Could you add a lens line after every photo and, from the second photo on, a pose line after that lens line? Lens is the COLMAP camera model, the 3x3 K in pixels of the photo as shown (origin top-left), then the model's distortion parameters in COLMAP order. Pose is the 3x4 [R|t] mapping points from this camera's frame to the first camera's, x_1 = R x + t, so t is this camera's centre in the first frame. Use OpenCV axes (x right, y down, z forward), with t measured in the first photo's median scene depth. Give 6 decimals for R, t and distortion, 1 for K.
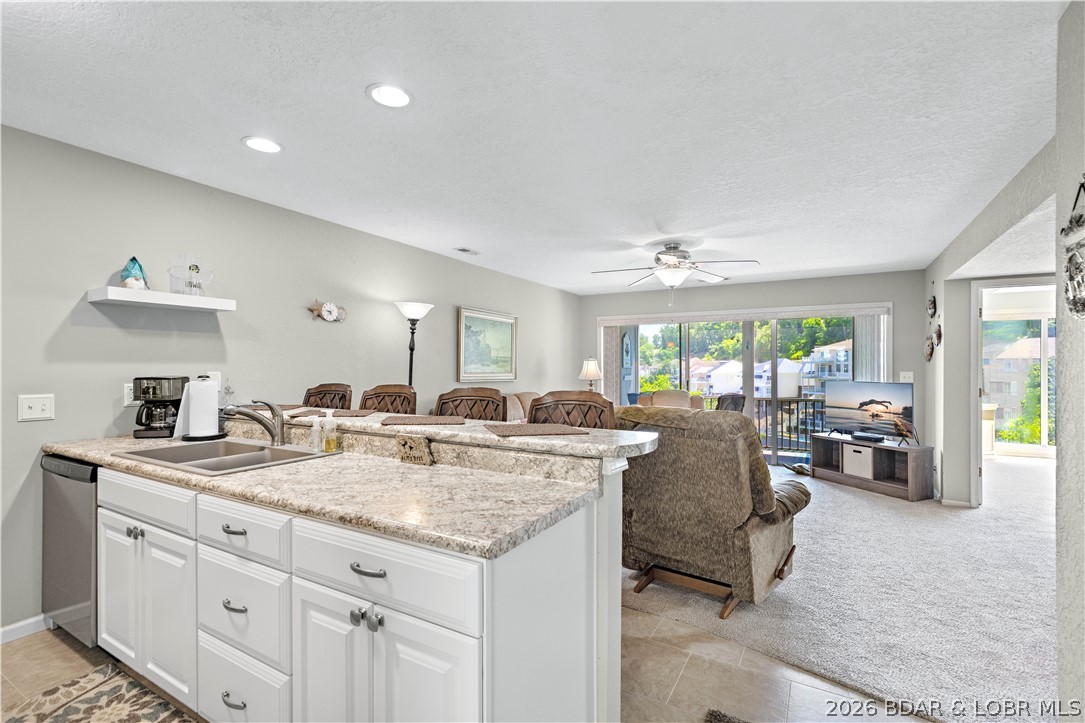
lens RADIAL K [[494.8, 0, 541.8], [0, 494.8, 368.4], [0, 0, 1]] dist [0.003928, -0.000444]
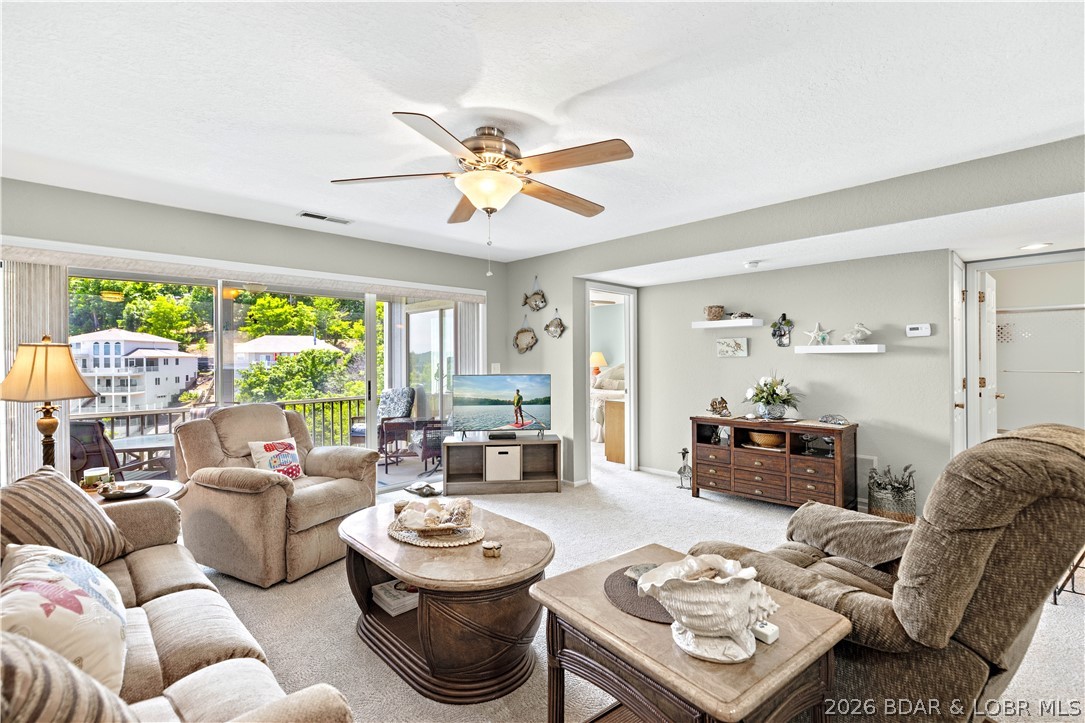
lens RADIAL K [[494.8, 0, 544.9], [0, 494.8, 366.7], [0, 0, 1]] dist [0.003928, -0.000444]
pose [[0.269597, -0.020689, 0.962751, -0.350821], [0.011060, 0.999770, 0.018387, -0.006875], [-0.962910, 0.005691, 0.269764, 1.195483]]
